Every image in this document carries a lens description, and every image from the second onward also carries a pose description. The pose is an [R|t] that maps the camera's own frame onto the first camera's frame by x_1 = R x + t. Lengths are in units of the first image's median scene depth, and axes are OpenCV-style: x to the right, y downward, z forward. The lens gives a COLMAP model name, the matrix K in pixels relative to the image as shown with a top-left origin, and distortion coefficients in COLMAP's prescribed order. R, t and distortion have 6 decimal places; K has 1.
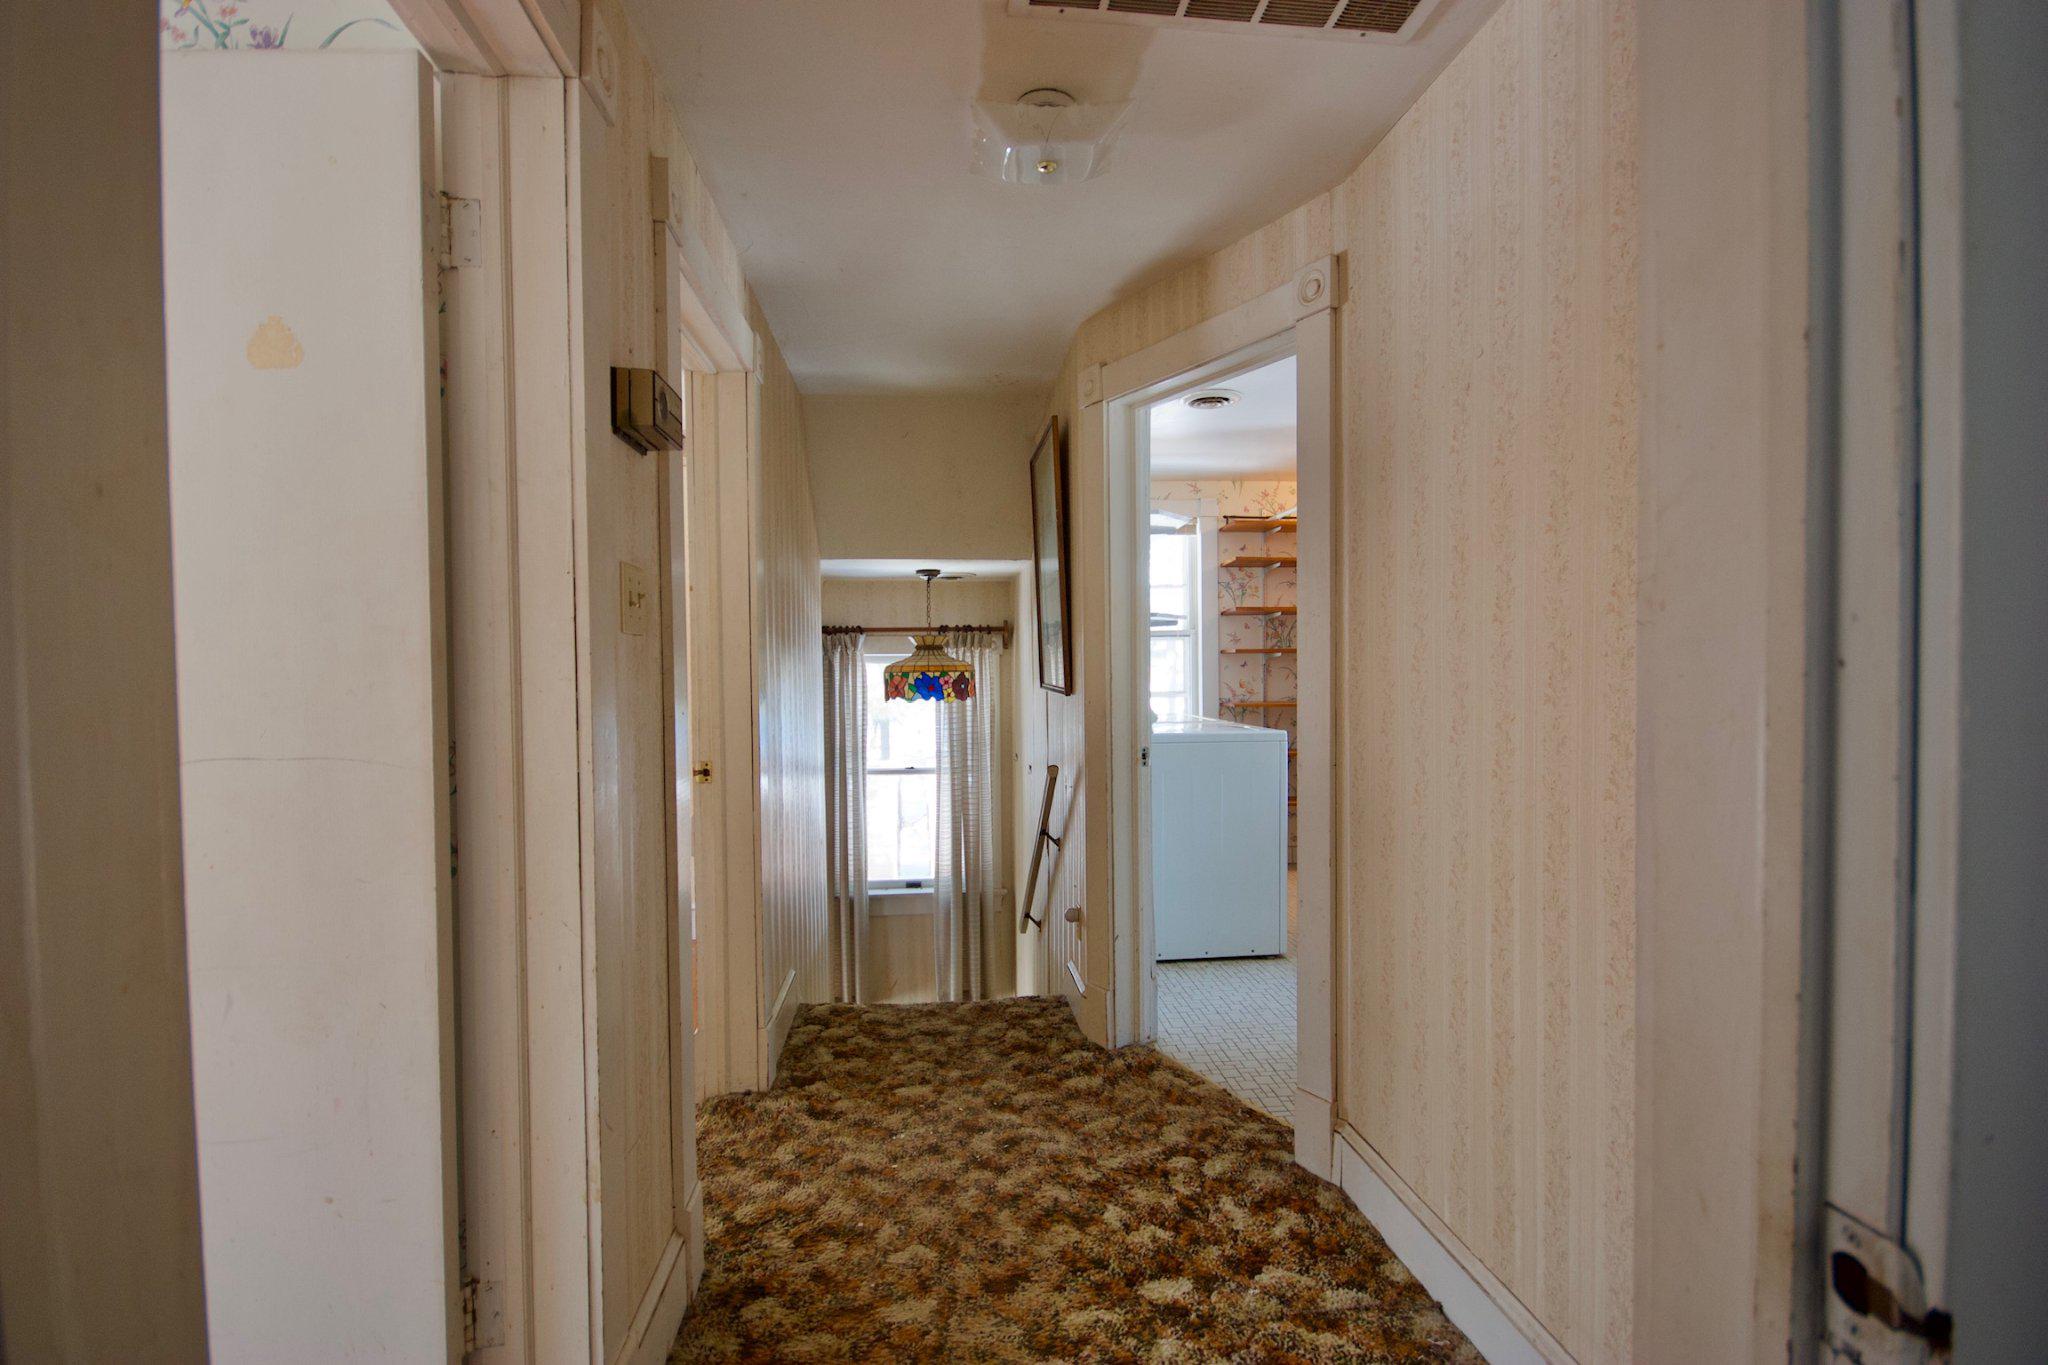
lens RADIAL K [[987.1, 0, 1026.4], [0, 987.1, 673.9], [0, 0, 1]] dist [0.000228, 0.000223]
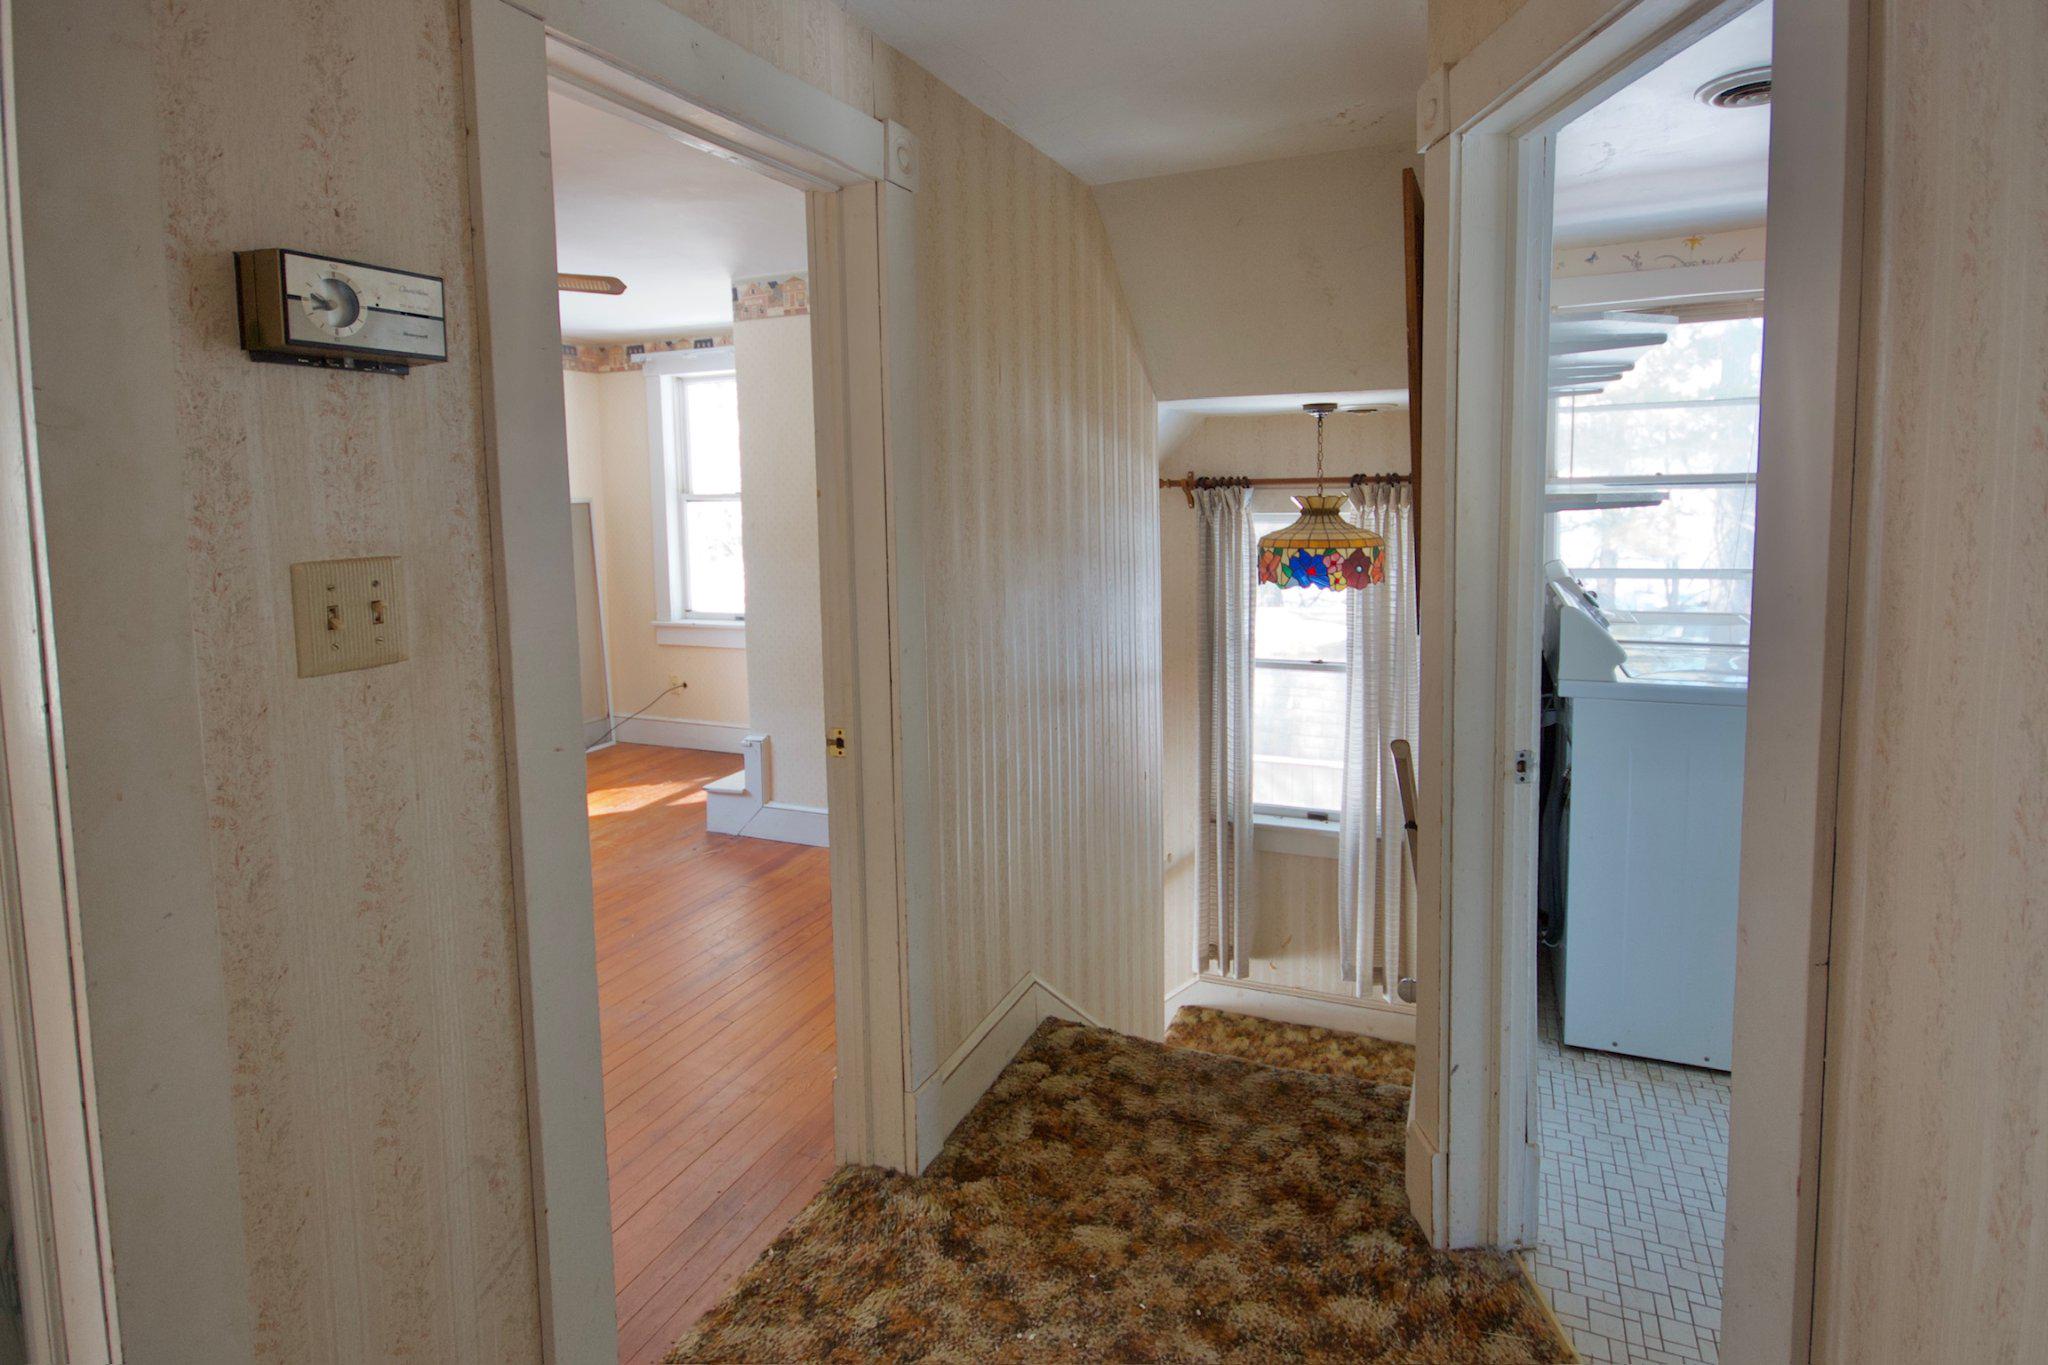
lens RADIAL K [[1078.5, 0, 1028.4], [0, 1078.5, 569.0], [0, 0, 1]] dist [-0.002153, 0.000623]
pose [[0.871438, 0.024626, -0.489888, 0.164203], [0.015668, 0.996832, 0.077980, -0.077703], [0.490256, -0.075630, 0.868291, 0.315586]]
